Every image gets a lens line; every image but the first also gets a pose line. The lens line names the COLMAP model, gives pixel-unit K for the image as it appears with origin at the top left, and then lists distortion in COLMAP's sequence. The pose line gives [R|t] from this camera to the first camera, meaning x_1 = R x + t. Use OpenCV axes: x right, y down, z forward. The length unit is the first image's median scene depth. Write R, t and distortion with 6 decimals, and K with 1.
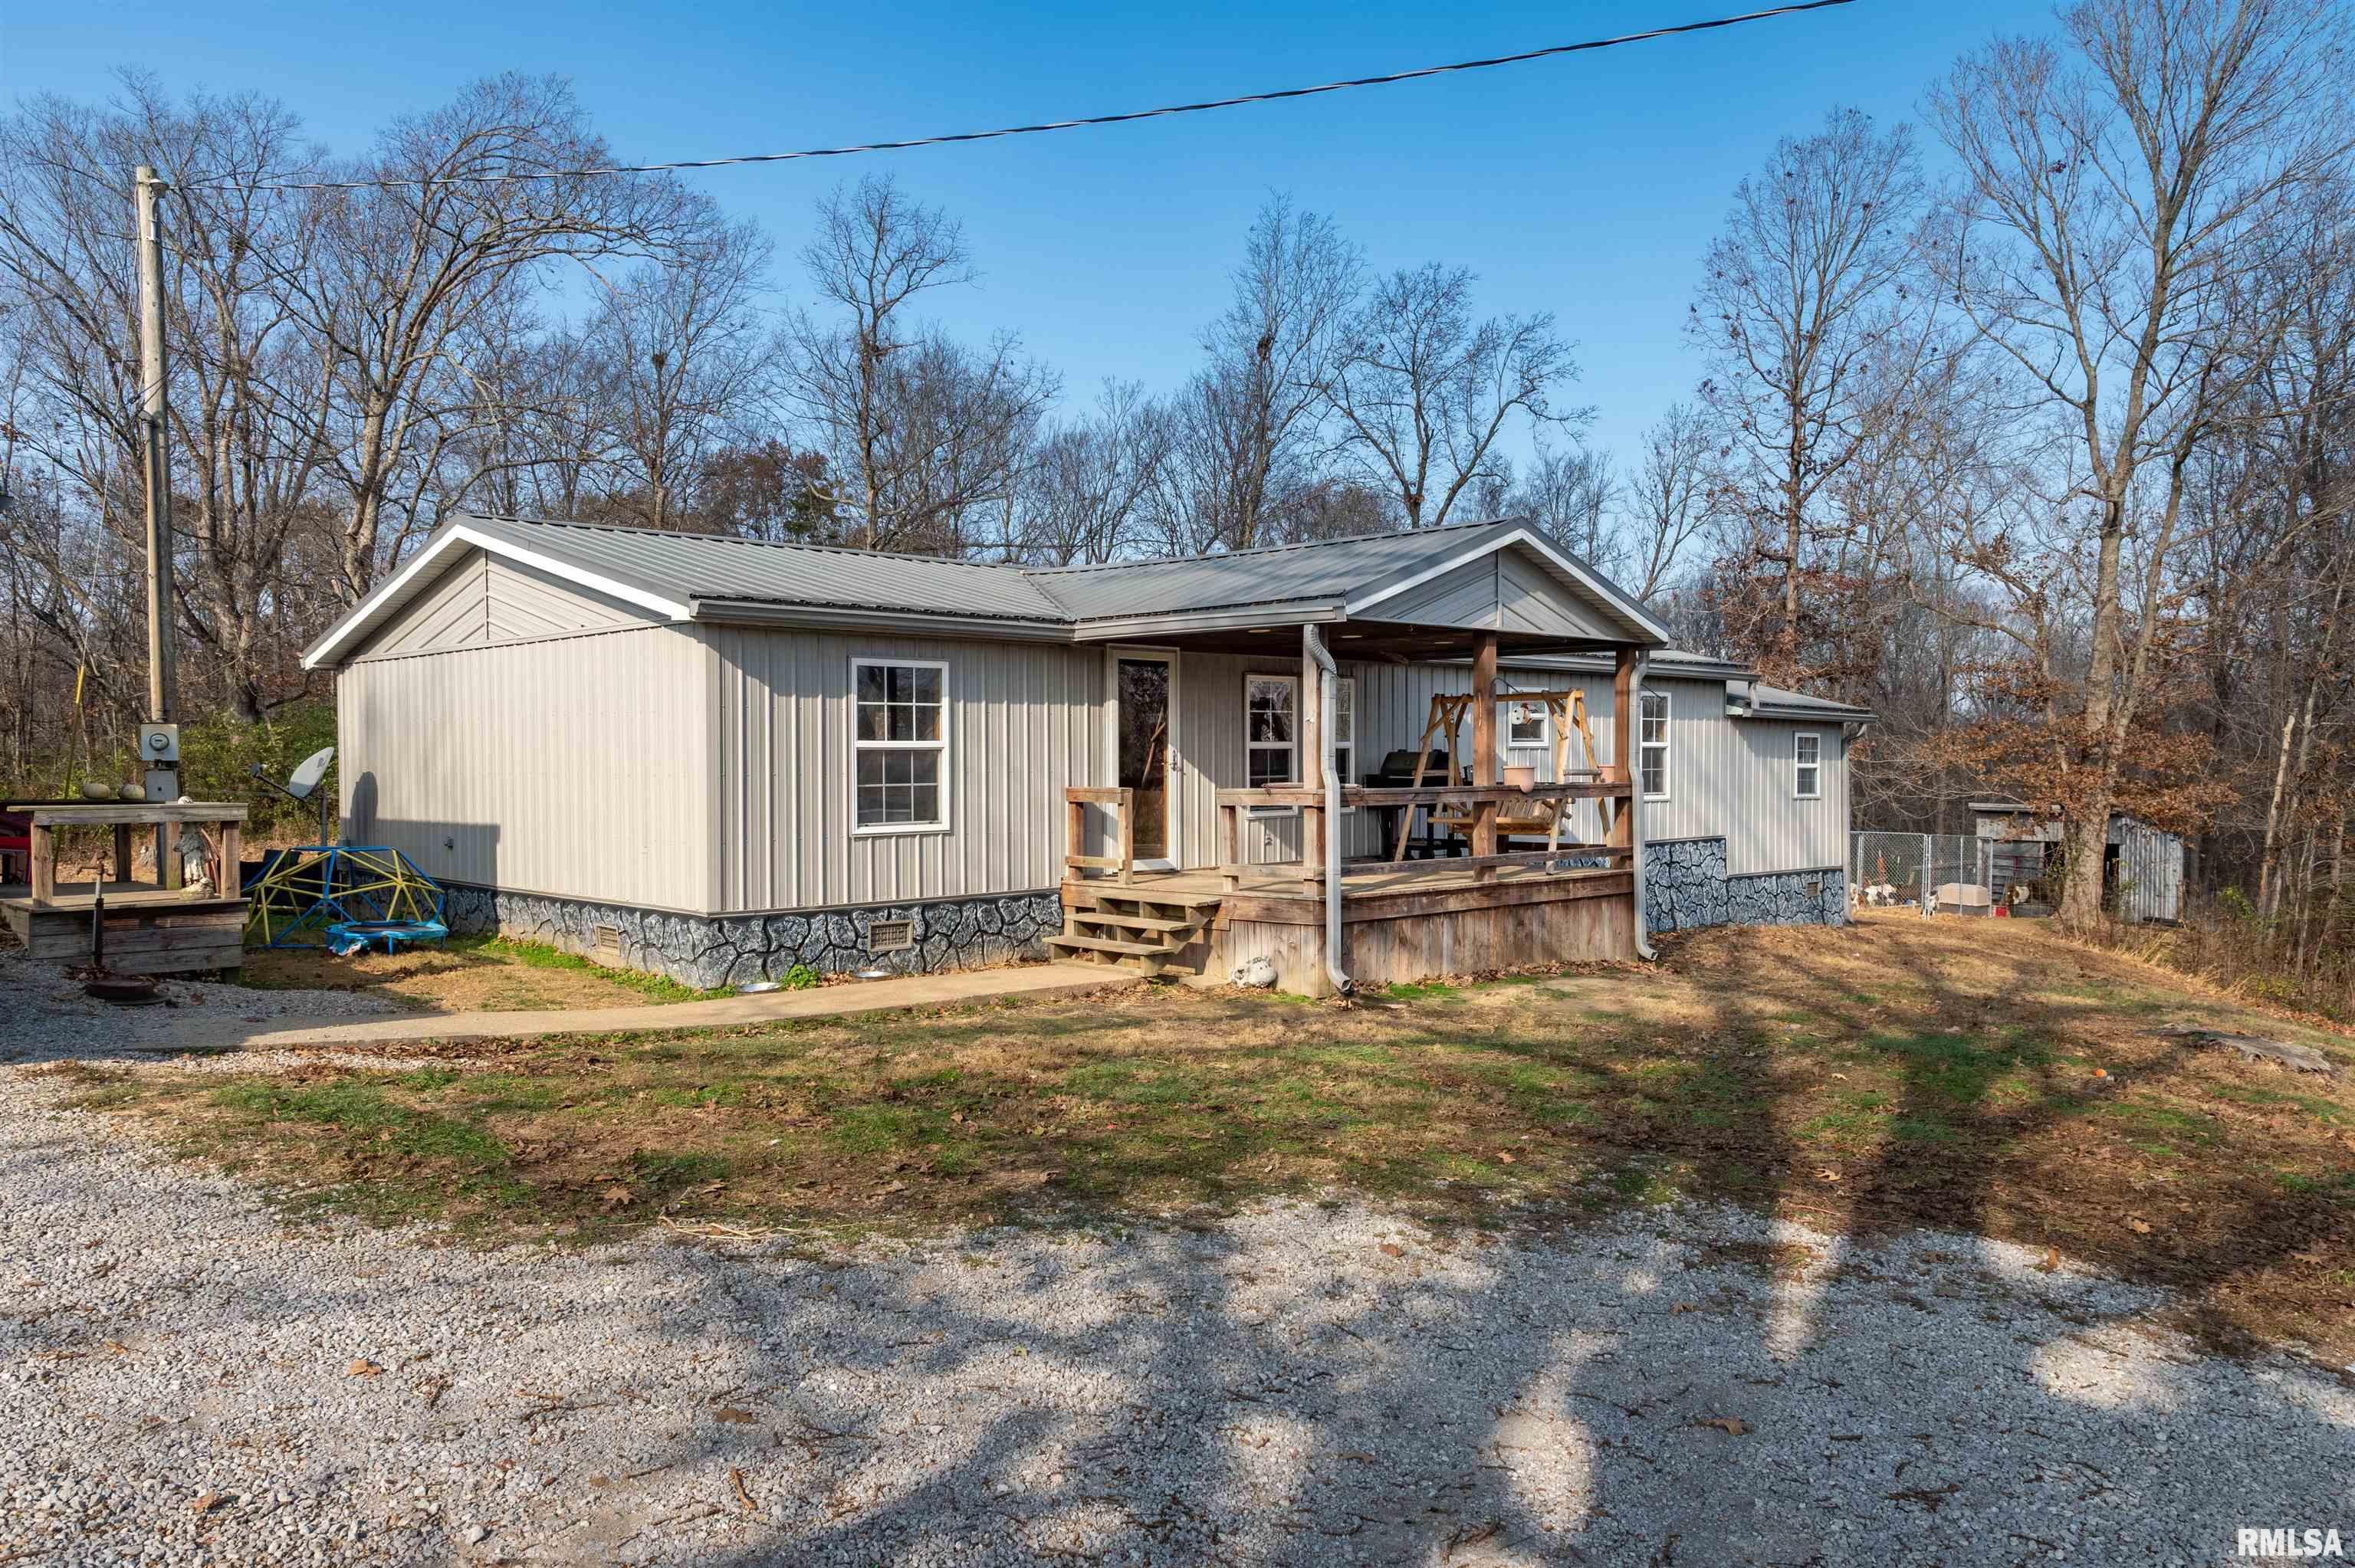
lens RADIAL K [[1582.7, 0, 1178.1], [0, 1582.7, 808.1], [0, 0, 1]] dist [0.008961, 0.002294]
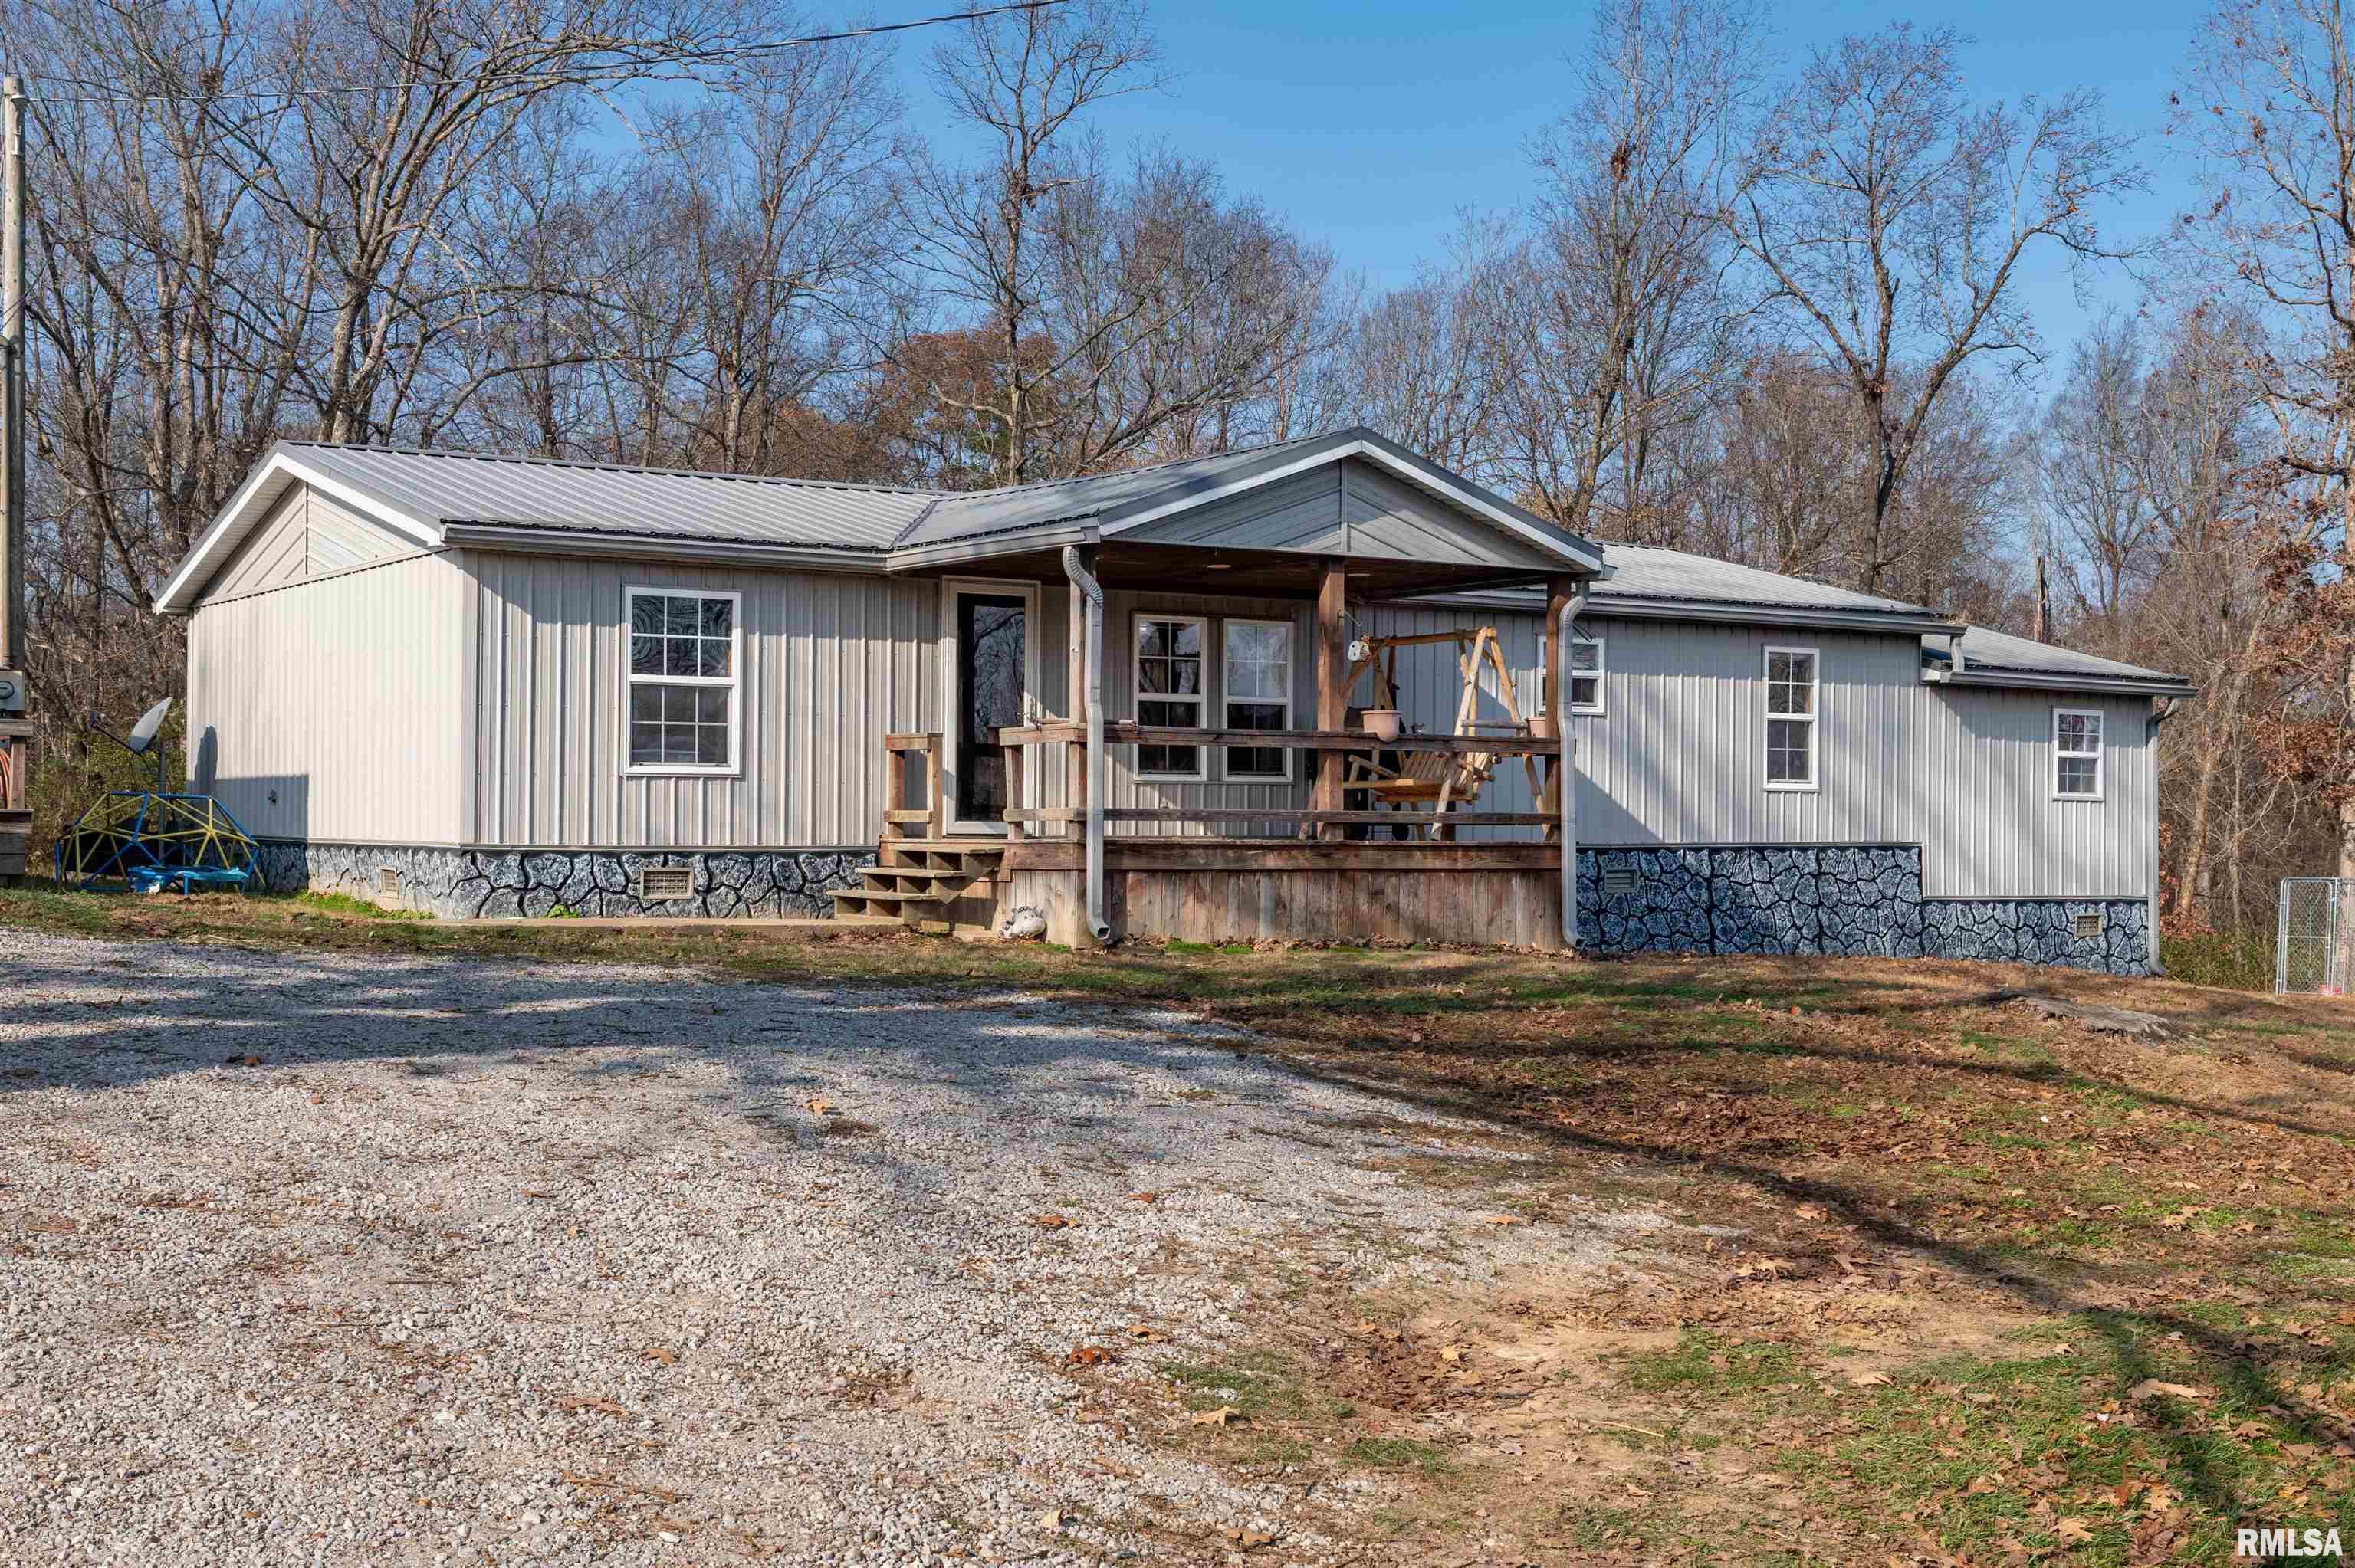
lens RADIAL K [[2642.1, 0, 1178.5], [0, 2642.1, 833.8], [0, 0, 1]] dist [-0.006100, 0.013449]
pose [[0.980945, 0.012372, -0.193893, 0.408662], [-0.017522, 0.999537, -0.024867, 0.082968], [0.193496, 0.027790, 0.980707, -0.464689]]
